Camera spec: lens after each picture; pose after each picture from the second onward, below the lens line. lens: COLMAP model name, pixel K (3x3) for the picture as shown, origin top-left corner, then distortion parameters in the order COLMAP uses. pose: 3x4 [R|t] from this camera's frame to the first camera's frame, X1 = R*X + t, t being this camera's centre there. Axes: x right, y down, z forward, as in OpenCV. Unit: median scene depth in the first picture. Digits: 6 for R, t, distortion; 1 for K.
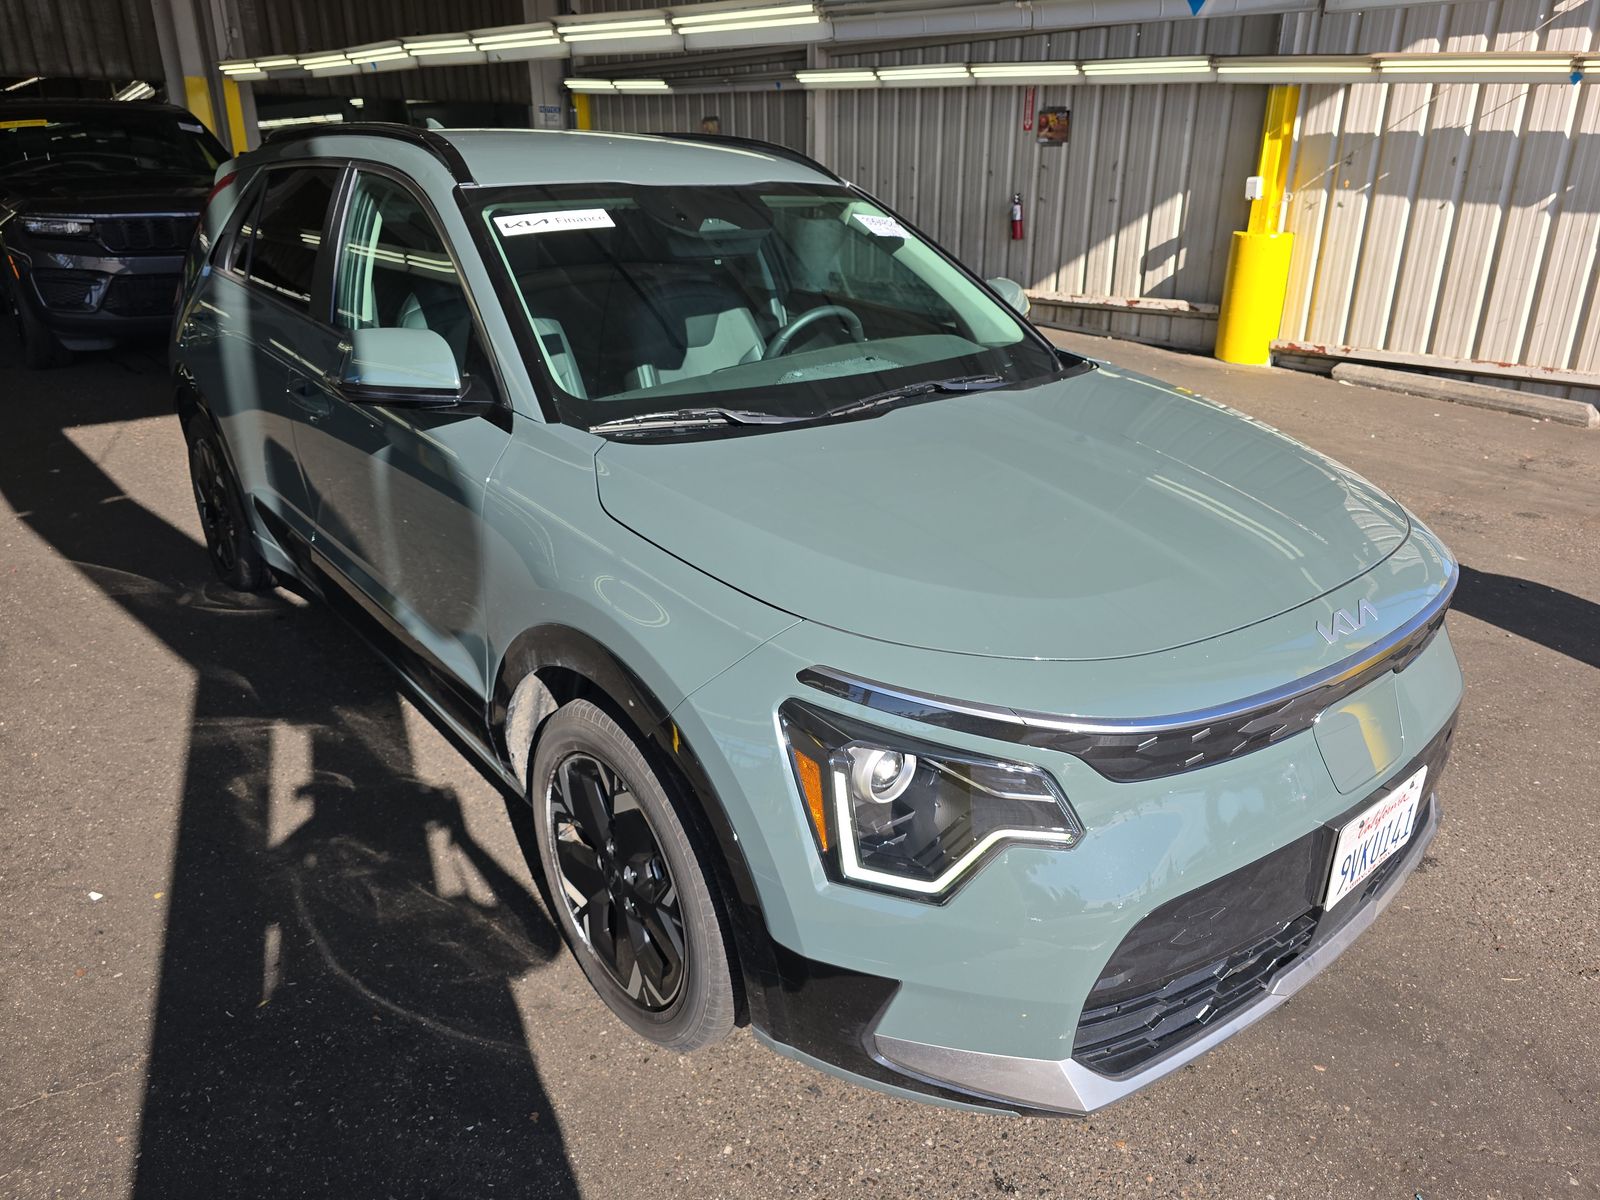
lens RADIAL K [[1088.7, 0, 806.4], [0, 1088.7, 595.1], [0, 0, 1]] dist [0.050528, -0.045703]
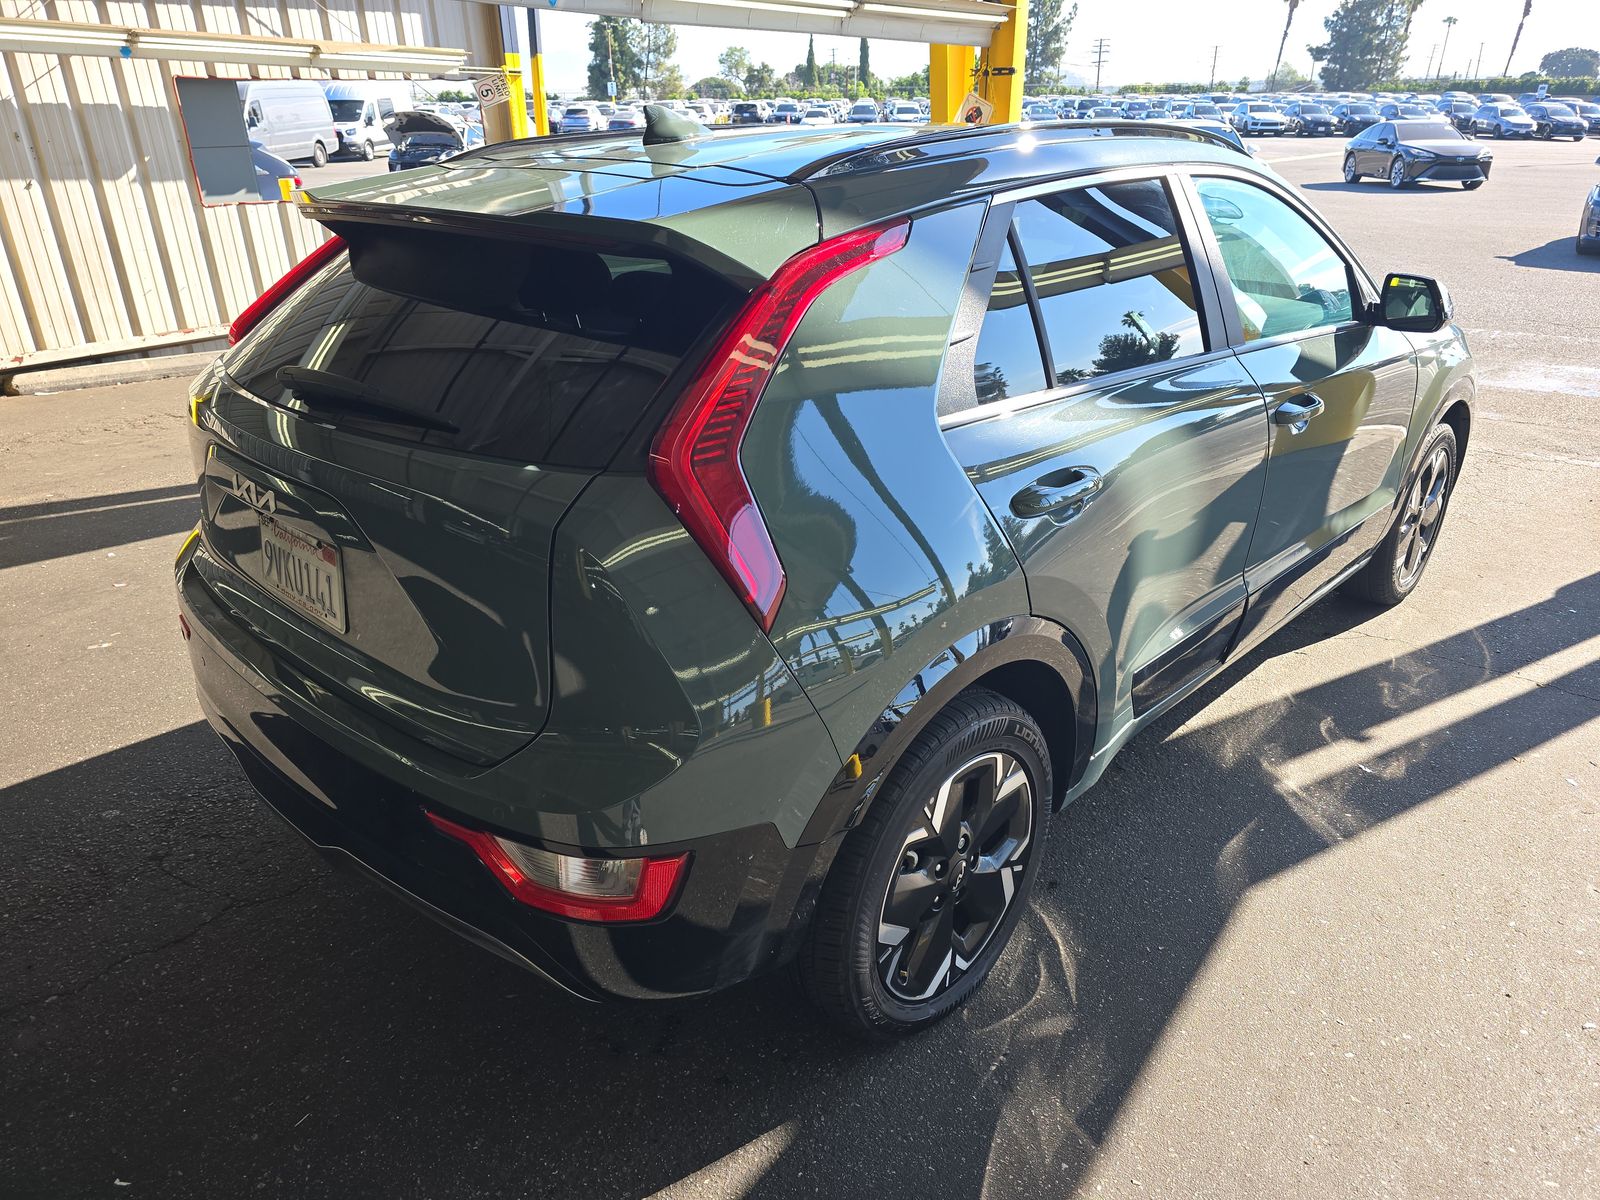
lens RADIAL K [[1088.7, 0, 806.4], [0, 1088.7, 595.1], [0, 0, 1]] dist [0.050528, -0.045703]
pose [[-0.131743, -0.402645, 0.905826, -0.545400], [0.374660, 0.825784, 0.421557, -0.249795], [-0.917754, 0.394914, 0.042064, 0.581901]]
